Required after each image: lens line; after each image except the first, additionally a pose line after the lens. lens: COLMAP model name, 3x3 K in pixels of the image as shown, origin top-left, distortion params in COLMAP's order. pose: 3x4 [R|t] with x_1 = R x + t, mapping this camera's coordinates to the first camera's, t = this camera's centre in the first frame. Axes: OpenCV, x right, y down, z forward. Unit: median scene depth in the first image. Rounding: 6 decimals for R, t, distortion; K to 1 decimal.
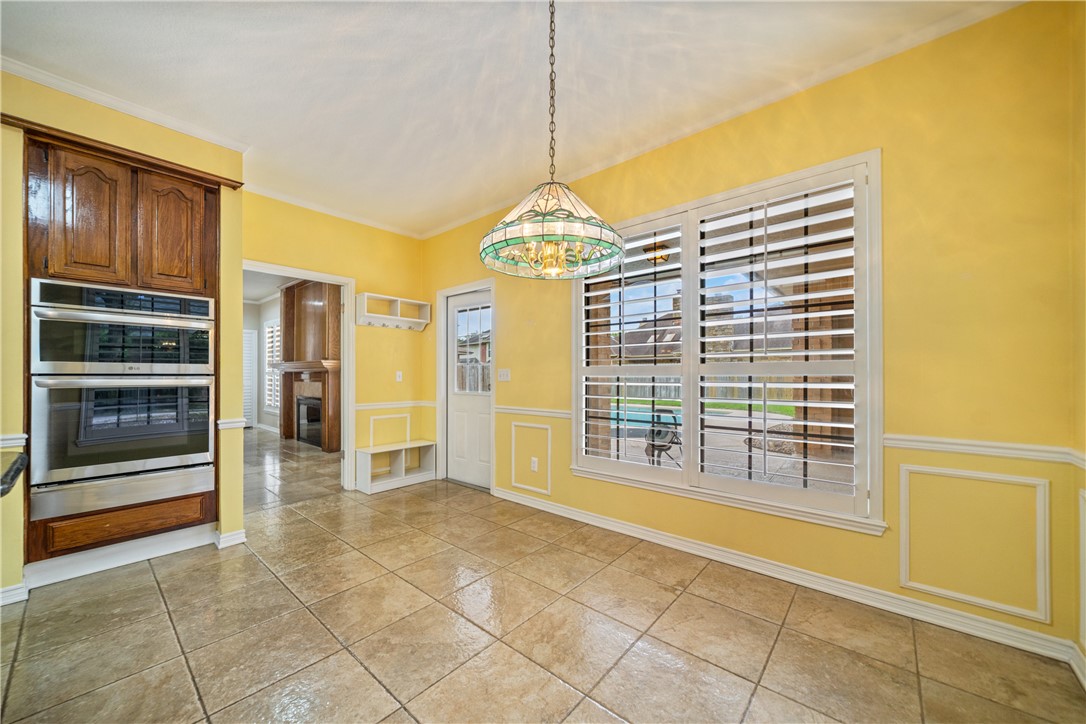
lens RADIAL K [[397.1, 0, 541.6], [0, 397.1, 374.3], [0, 0, 1]] dist [-0.002065, -0.000199]
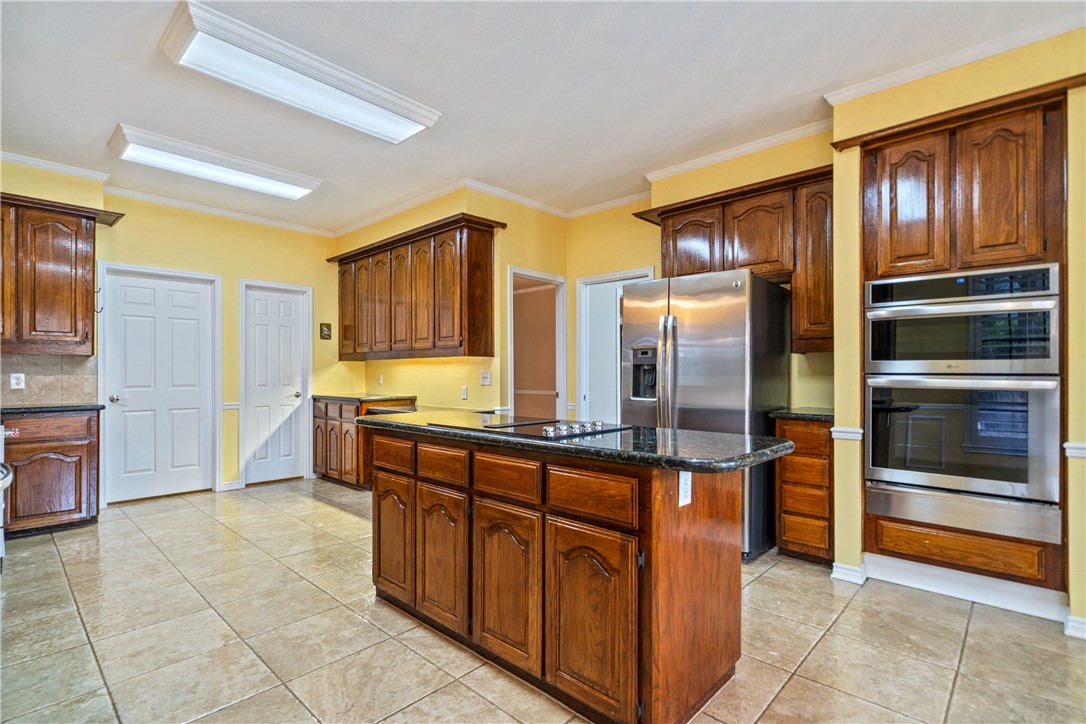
lens RADIAL K [[516.6, 0, 539.1], [0, 516.6, 372.7], [0, 0, 1]] dist [-0.002257, 0.000288]
pose [[-0.046967, 0.001745, -0.998895, 0.106237], [-0.001957, 0.999996, 0.001839, -0.002565], [0.998895, 0.002041, -0.046963, 0.162436]]
